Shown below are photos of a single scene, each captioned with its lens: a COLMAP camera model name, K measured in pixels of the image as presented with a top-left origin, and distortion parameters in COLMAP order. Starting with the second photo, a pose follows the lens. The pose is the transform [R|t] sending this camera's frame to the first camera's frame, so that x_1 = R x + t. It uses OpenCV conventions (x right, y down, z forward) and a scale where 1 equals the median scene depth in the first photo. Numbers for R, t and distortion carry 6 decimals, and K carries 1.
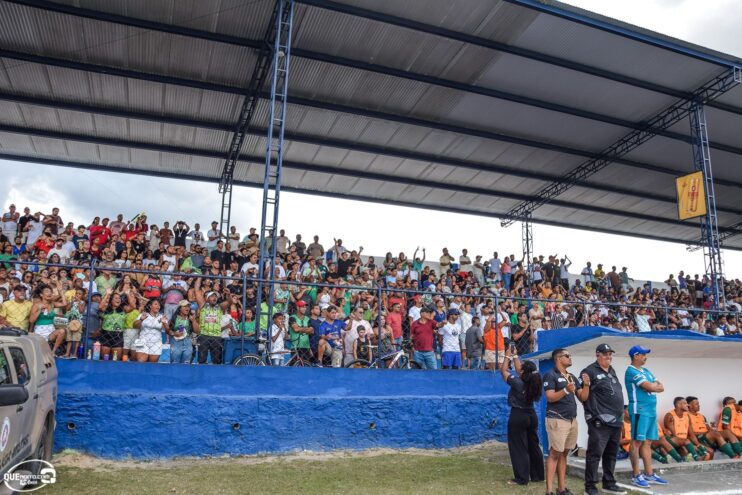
lens RADIAL K [[594.6, 0, 369.6], [0, 594.6, 253.4], [0, 0, 1]] dist [-0.145535, 0.113131]
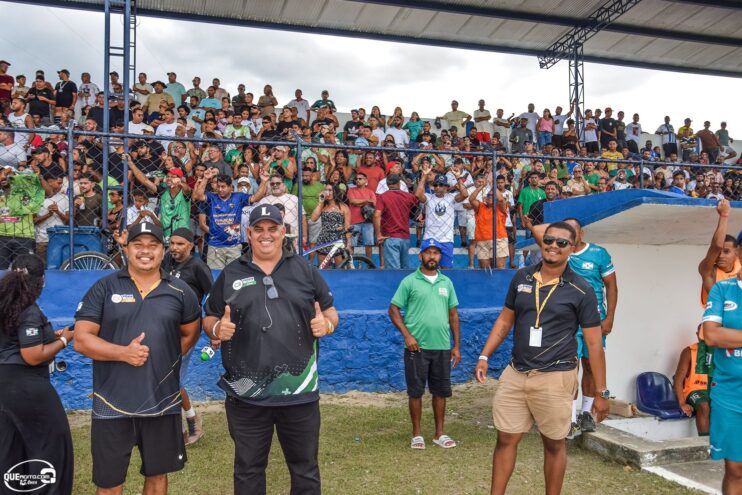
lens RADIAL K [[734.5, 0, 373.4], [0, 734.5, 244.2], [0, 0, 1]] dist [-0.007687, 0.000000]
pose [[0.998794, -0.023100, -0.043317, 0.063133], [0.029440, 0.987948, 0.151958, 0.024445], [0.039285, -0.153050, 0.987437, 0.109863]]
